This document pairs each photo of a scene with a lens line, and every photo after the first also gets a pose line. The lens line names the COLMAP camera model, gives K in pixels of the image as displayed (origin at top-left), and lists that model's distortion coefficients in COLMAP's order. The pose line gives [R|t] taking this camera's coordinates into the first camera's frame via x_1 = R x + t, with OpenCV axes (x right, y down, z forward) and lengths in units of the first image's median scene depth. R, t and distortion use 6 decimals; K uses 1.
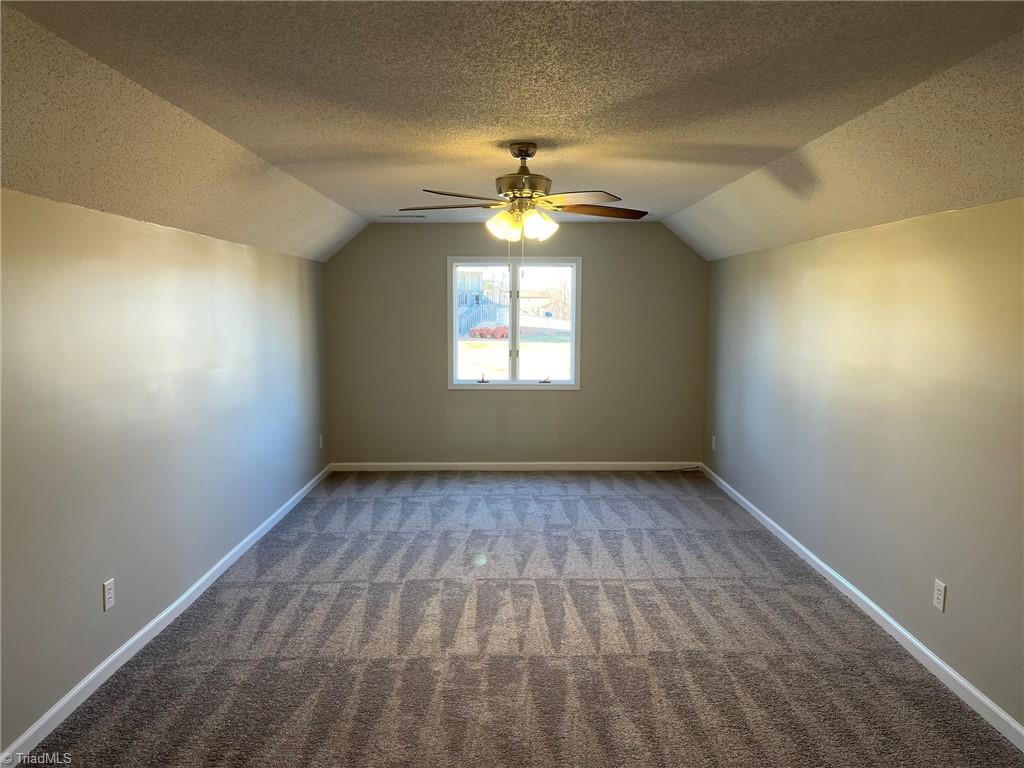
lens RADIAL K [[775.0, 0, 512.0], [0, 775.0, 384.0], [0, 0, 1]] dist [0.094090, -0.110929]
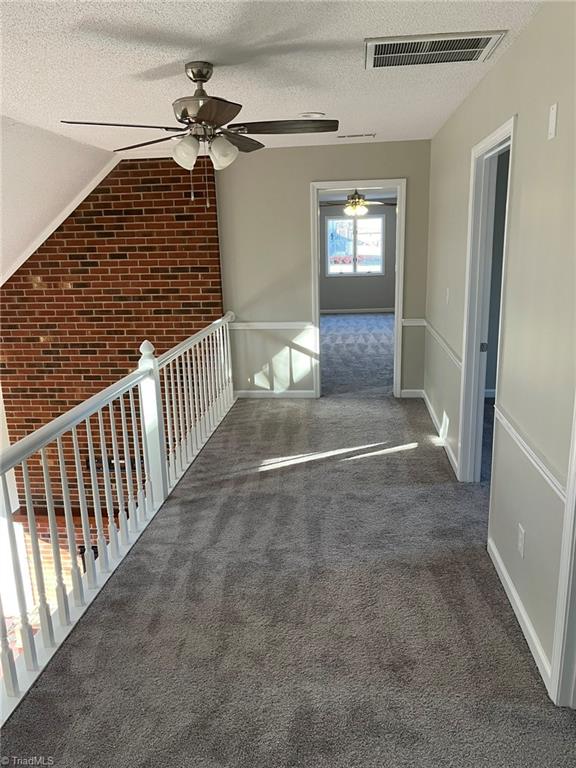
lens RADIAL K [[581.2, 0, 288.0], [0, 581.2, 384.0], [0, 0, 1]] dist [0.094090, -0.110929]
pose [[0.992828, -0.005244, -0.119435, 0.010836], [0.021705, 0.990341, 0.136944, 0.082205], [0.117563, -0.138554, 0.983352, -0.755344]]
